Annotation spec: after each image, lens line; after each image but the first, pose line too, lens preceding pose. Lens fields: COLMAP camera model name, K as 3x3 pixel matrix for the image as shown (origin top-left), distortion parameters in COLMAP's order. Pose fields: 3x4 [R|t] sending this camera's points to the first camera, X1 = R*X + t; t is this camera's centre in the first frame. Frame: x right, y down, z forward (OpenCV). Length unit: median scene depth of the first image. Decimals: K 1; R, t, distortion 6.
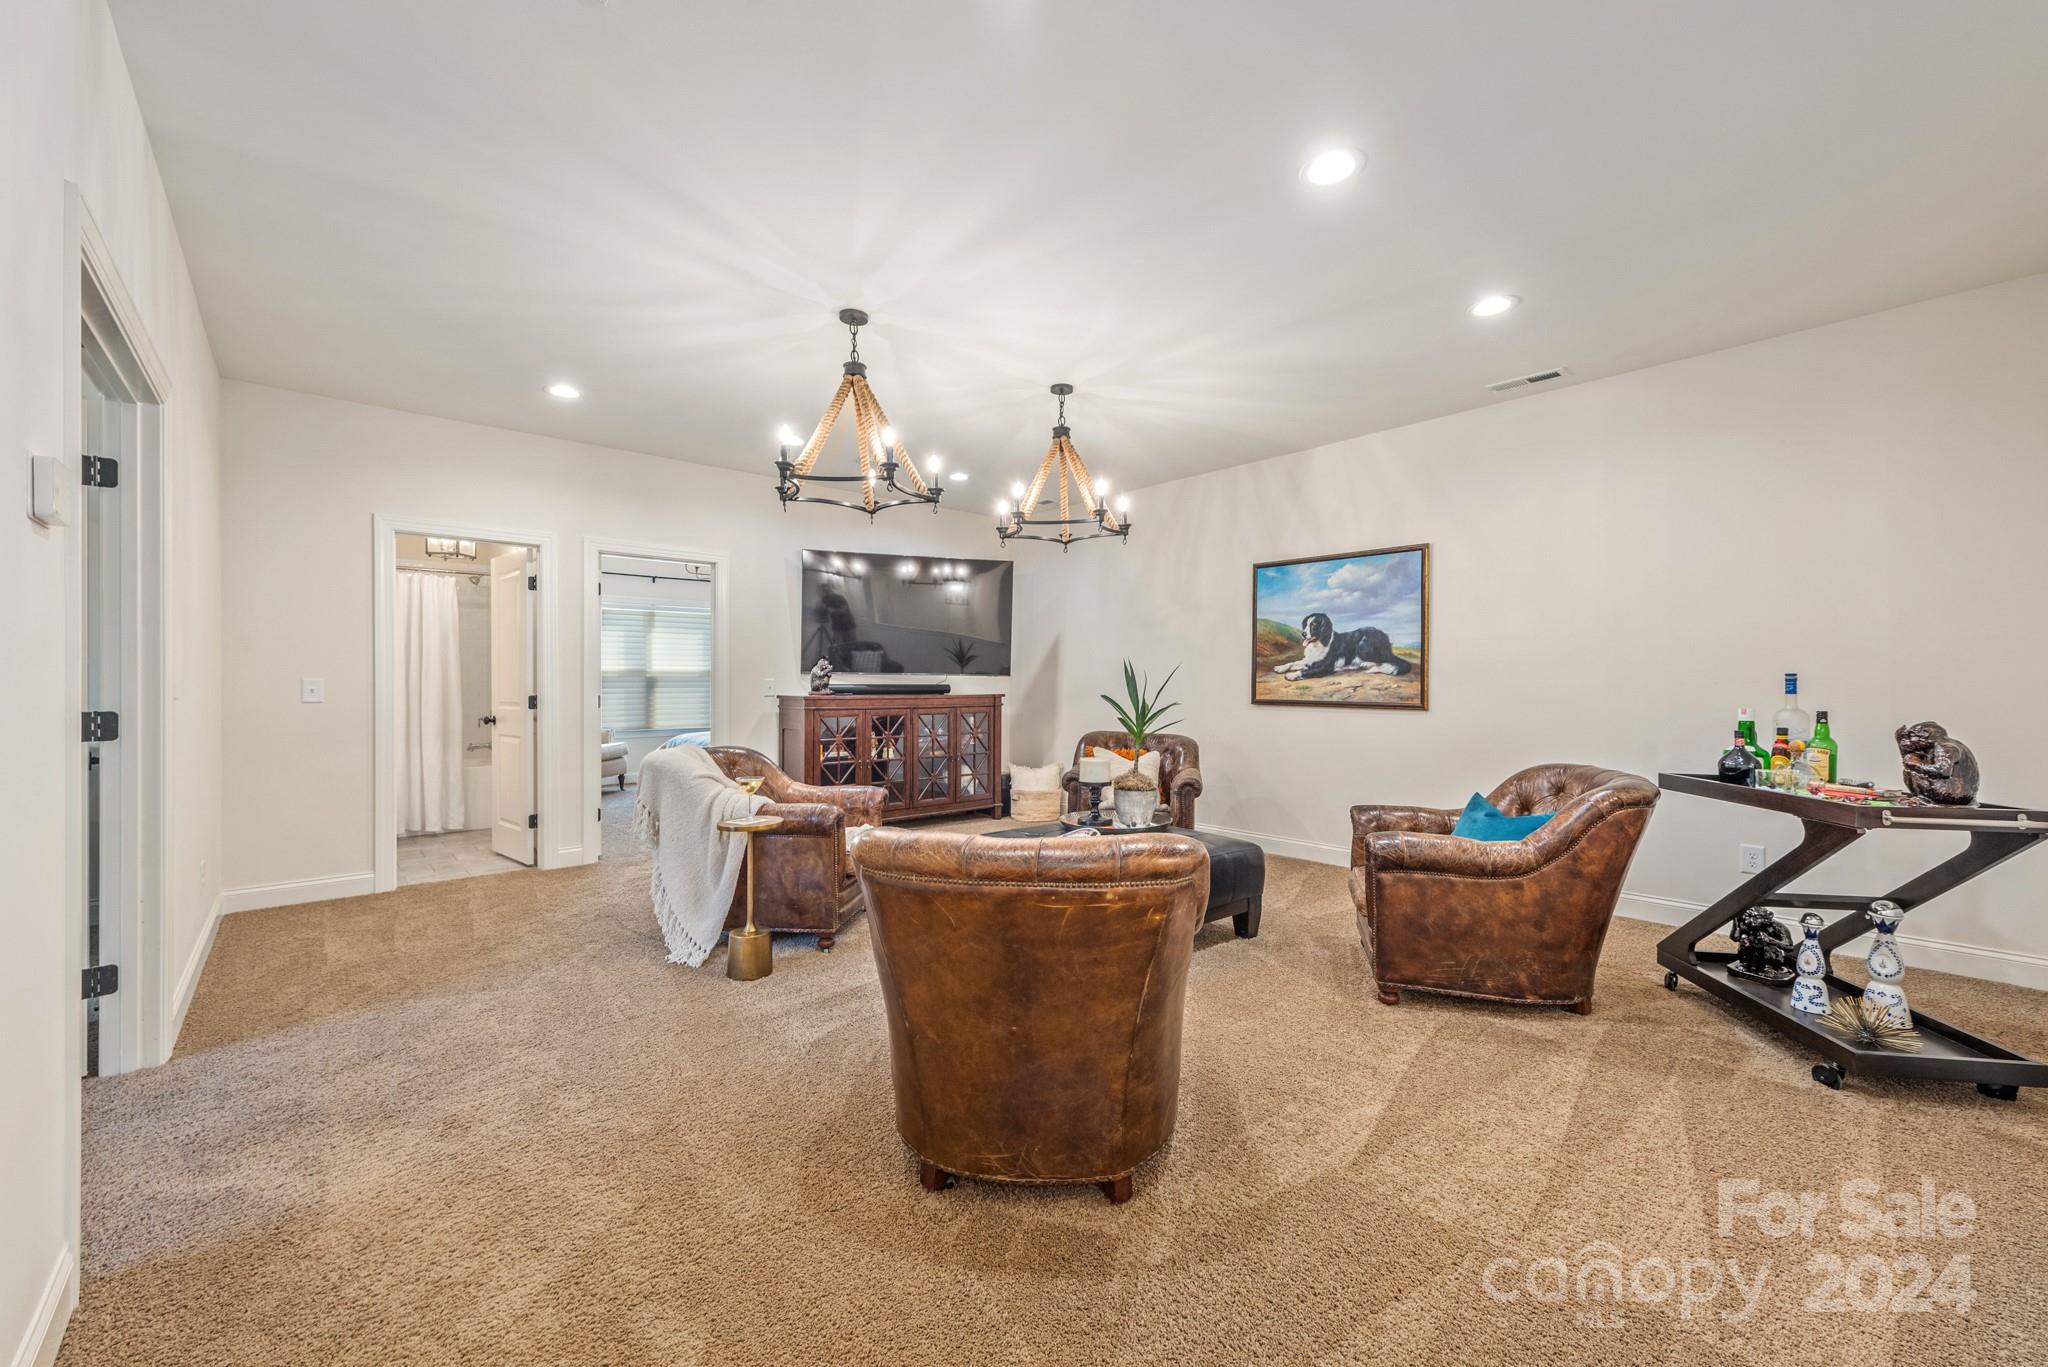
lens RADIAL K [[798.4, 0, 1028.3], [0, 798.4, 686.0], [0, 0, 1]] dist [0.005383, -0.001915]
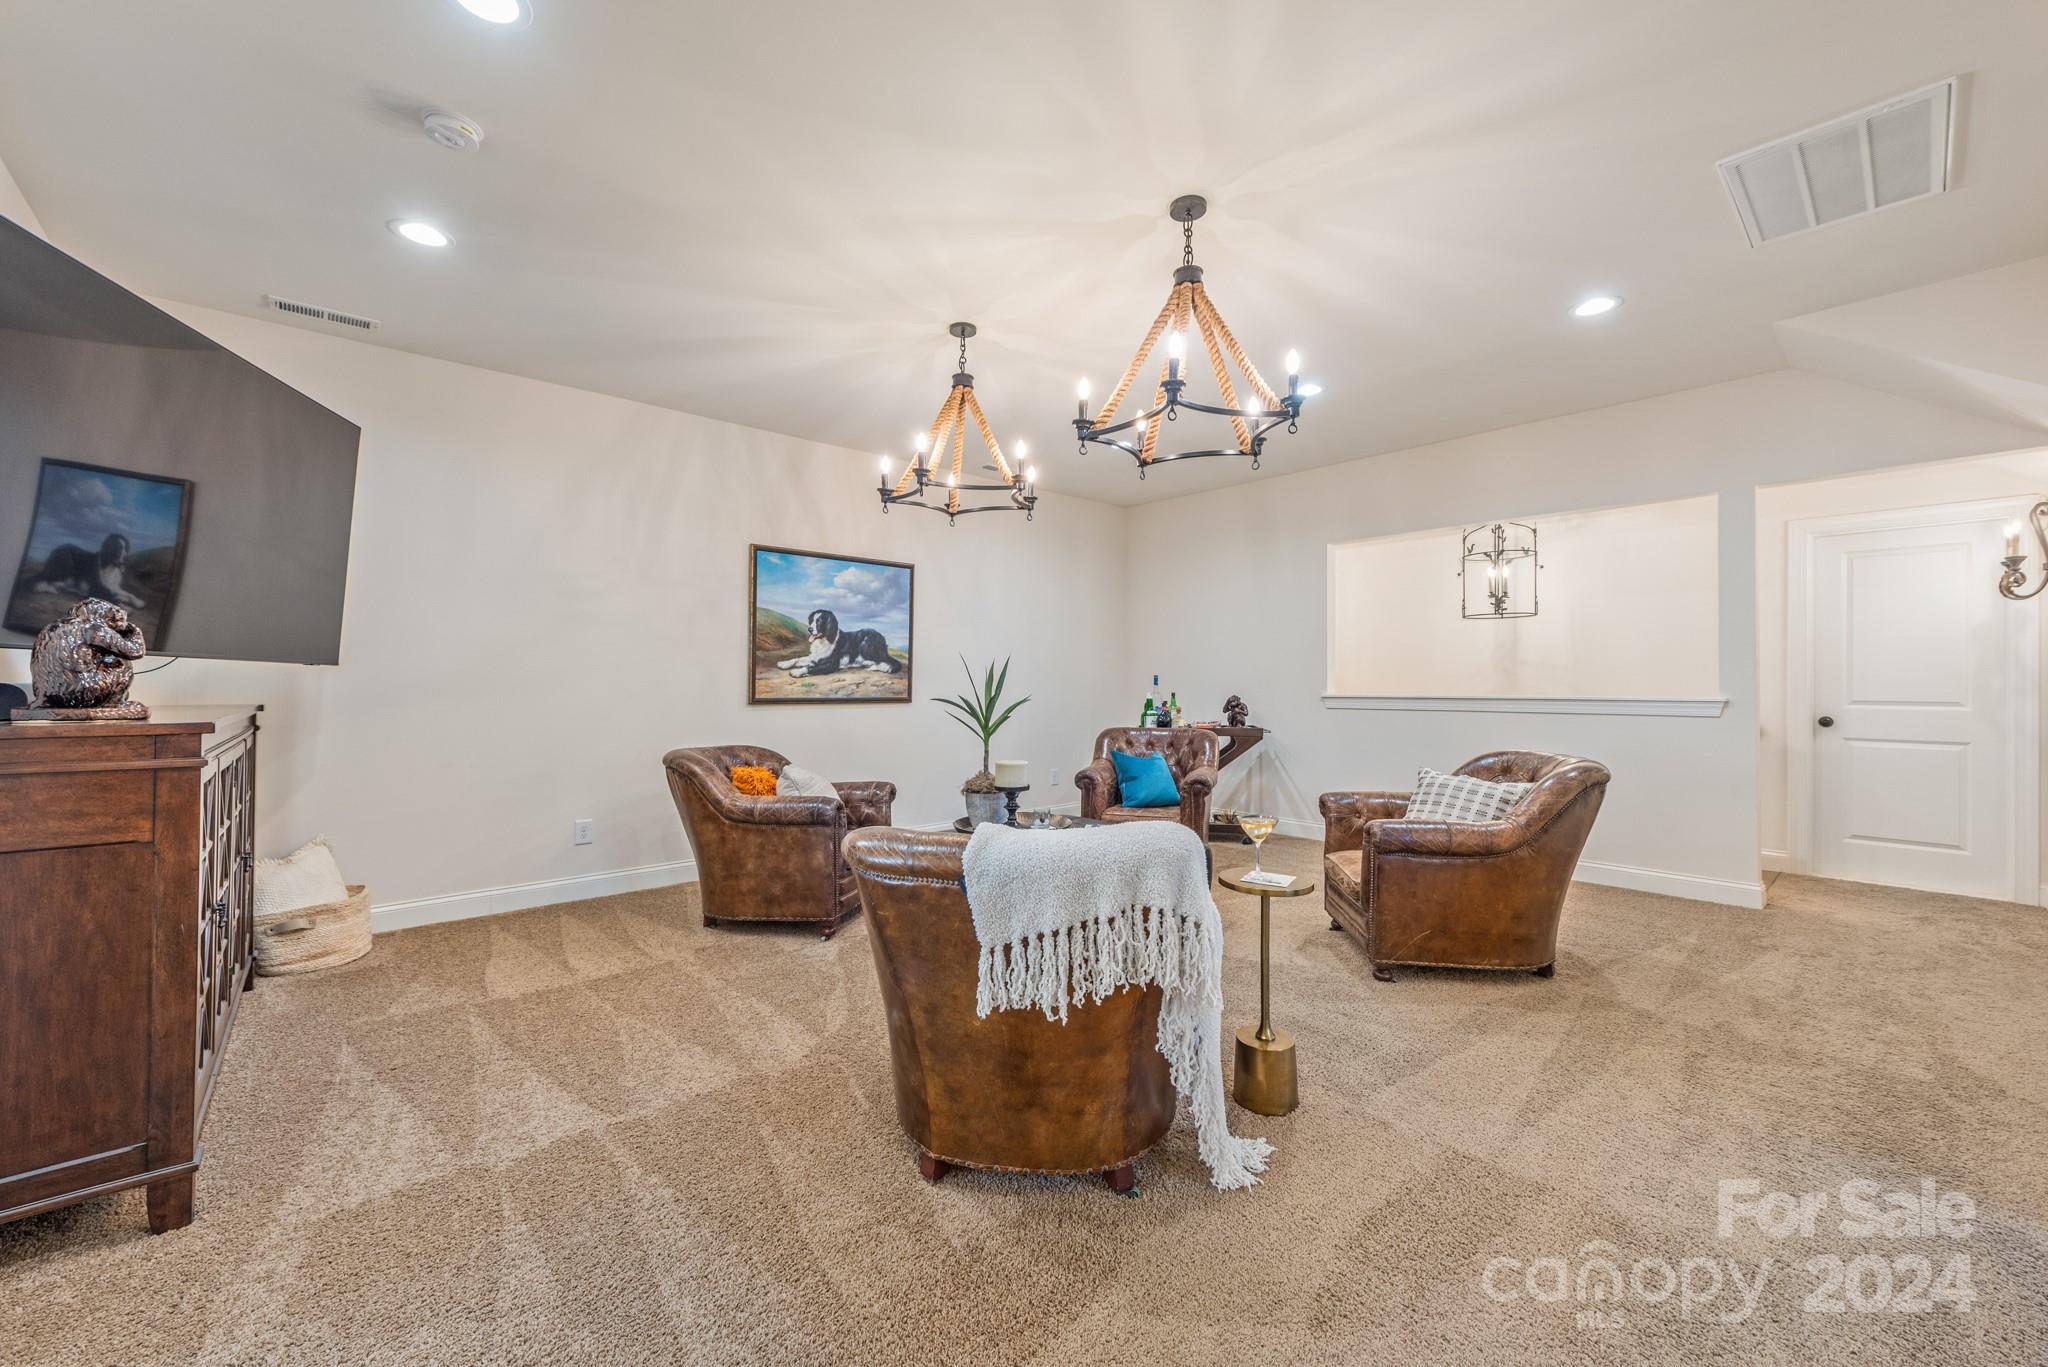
lens RADIAL K [[798.4, 0, 1029.9], [0, 798.4, 677.5], [0, 0, 1]] dist [0.005383, -0.001915]
pose [[0.004810, -0.003126, 0.999984, -0.640880], [-0.001727, 0.999994, 0.003135, -0.010498], [-0.999987, -0.001742, 0.004805, 0.745806]]
